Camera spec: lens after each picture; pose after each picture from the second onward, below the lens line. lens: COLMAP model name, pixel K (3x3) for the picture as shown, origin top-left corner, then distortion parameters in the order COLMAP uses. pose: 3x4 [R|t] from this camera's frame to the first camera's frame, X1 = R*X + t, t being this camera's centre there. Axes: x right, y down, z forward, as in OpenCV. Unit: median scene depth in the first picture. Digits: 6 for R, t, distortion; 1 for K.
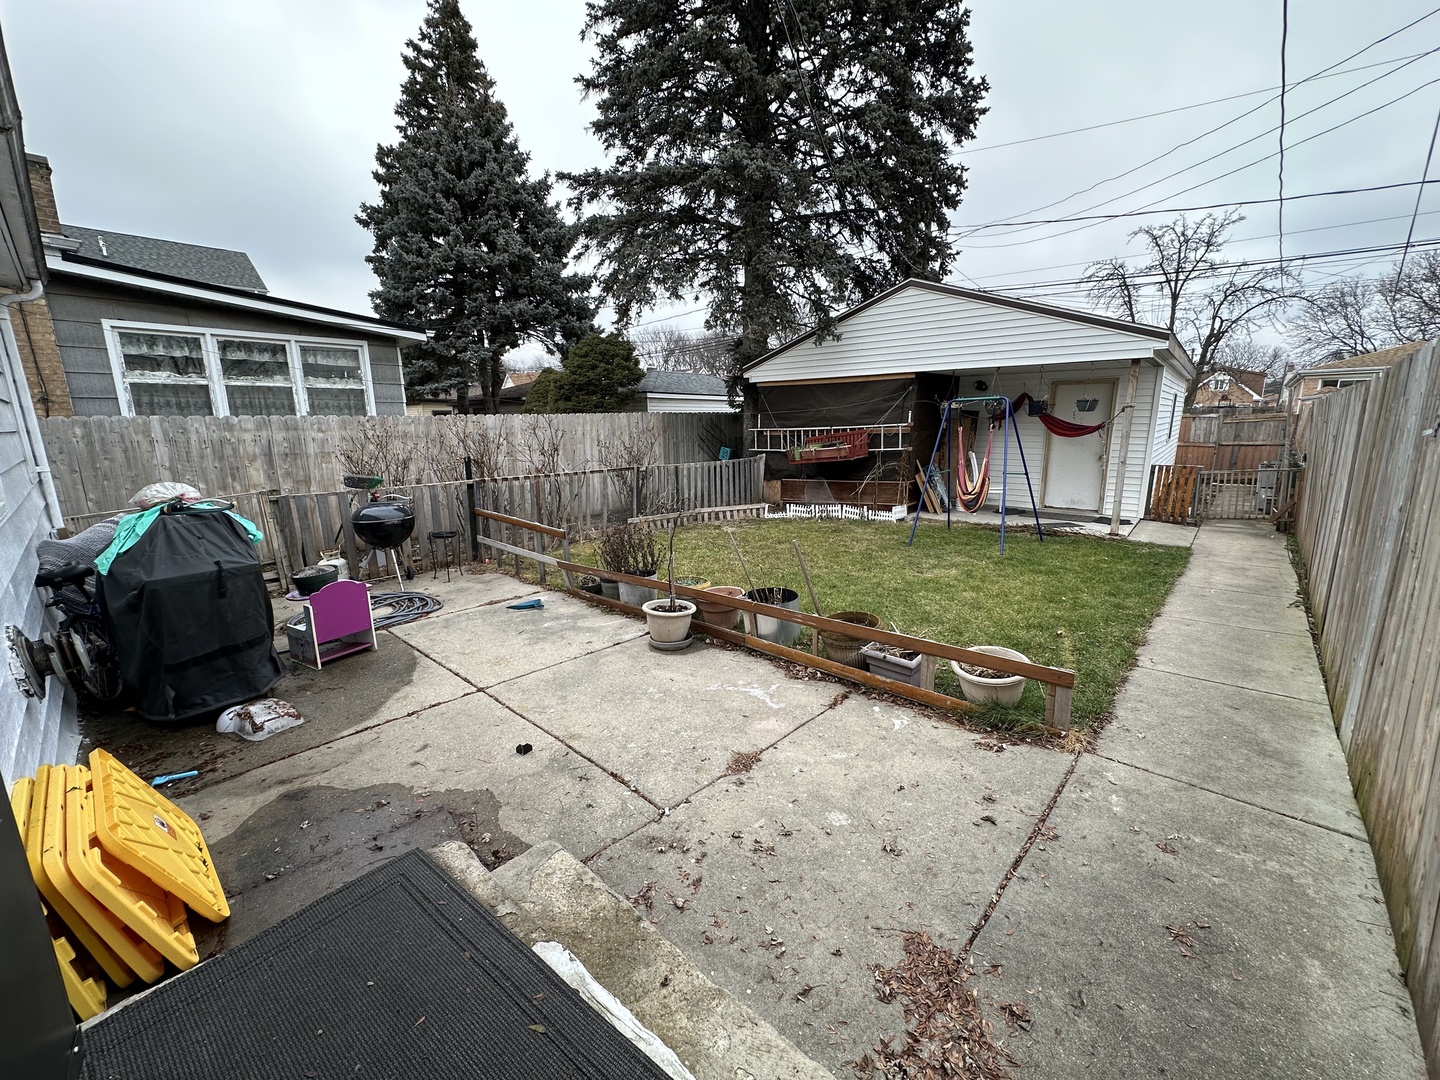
lens RADIAL K [[572.2, 0, 719.2], [0, 572.2, 535.7], [0, 0, 1]] dist [0.000917, 0.000134]
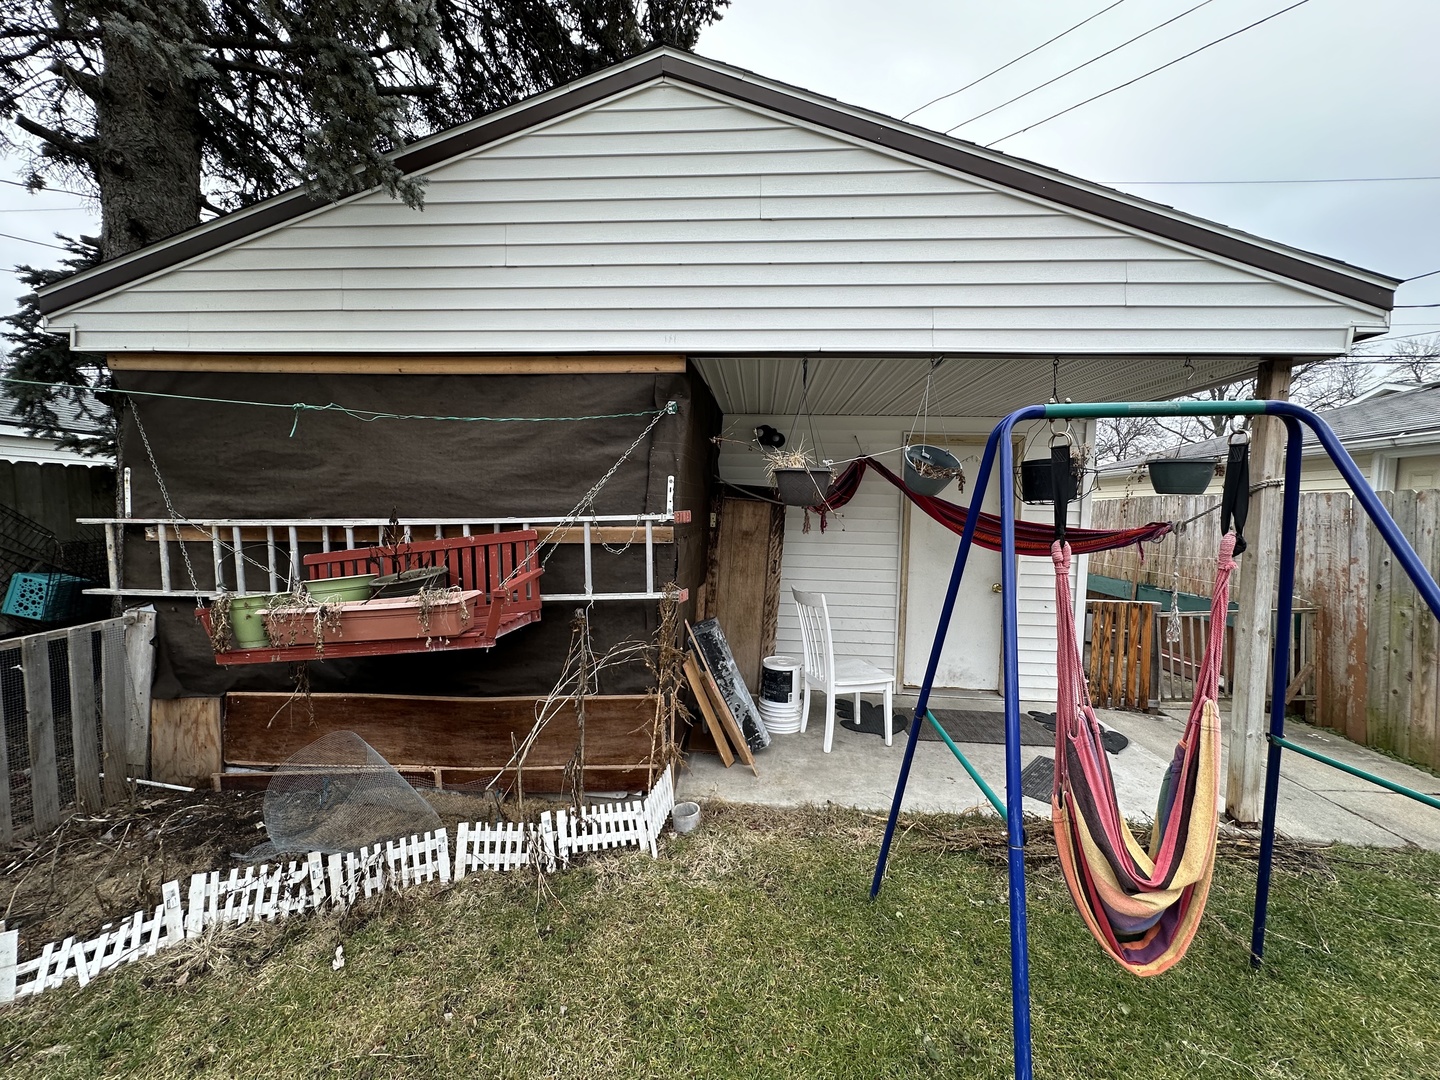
lens RADIAL K [[572.2, 0, 719.2], [0, 572.2, 535.7], [0, 0, 1]] dist [0.000917, 0.000134]
pose [[0.801226, -0.003225, 0.598354, 0.159796], [0.089894, 0.989285, -0.115041, -0.141999], [-0.591571, 0.145962, 0.792930, 0.716996]]
